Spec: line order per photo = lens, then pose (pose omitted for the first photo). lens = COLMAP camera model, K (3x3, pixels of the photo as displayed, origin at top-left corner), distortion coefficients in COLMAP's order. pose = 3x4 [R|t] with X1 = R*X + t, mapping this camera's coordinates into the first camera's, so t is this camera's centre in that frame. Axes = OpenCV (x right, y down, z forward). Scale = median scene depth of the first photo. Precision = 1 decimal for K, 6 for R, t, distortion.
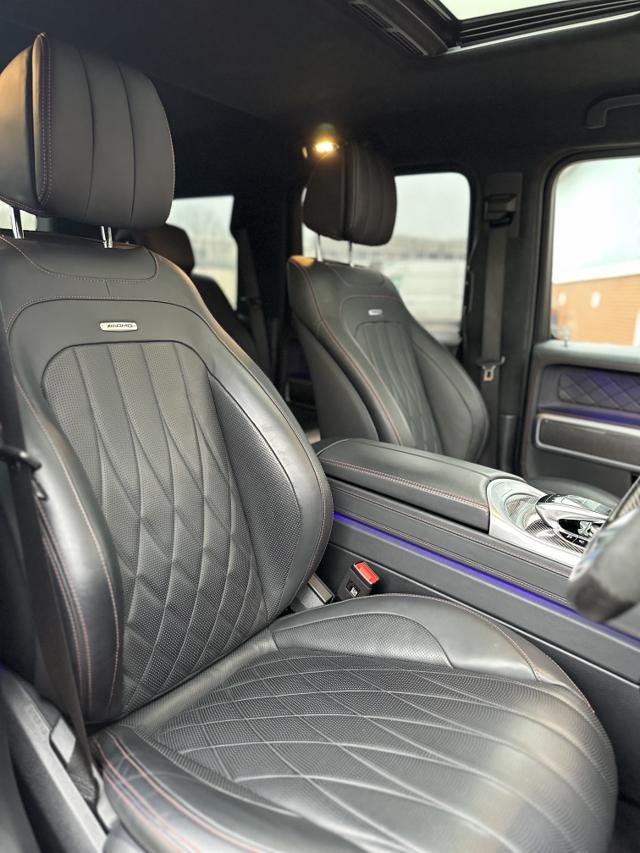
lens RADIAL K [[609.3, 0, 296.6], [0, 609.3, 426.3], [0, 0, 1]] dist [0.002694, -0.004774]
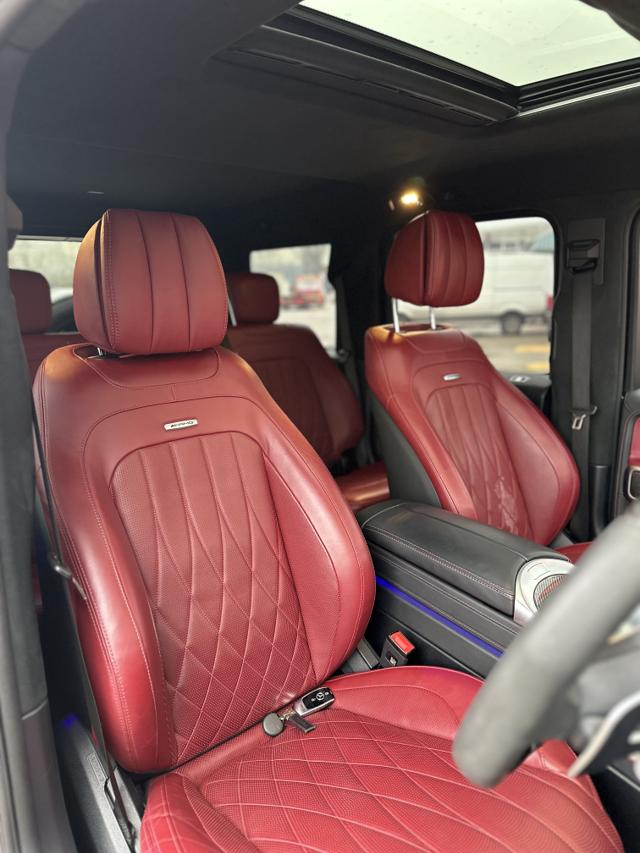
lens RADIAL K [[609.3, 0, 296.6], [0, 609.3, 426.3], [0, 0, 1]] dist [0.002694, -0.004774]
pose [[0.975801, -0.016009, -0.218072, 0.159879], [0.012459, 0.999767, -0.017645, -0.119818], [0.218304, 0.014501, 0.975773, -0.085206]]
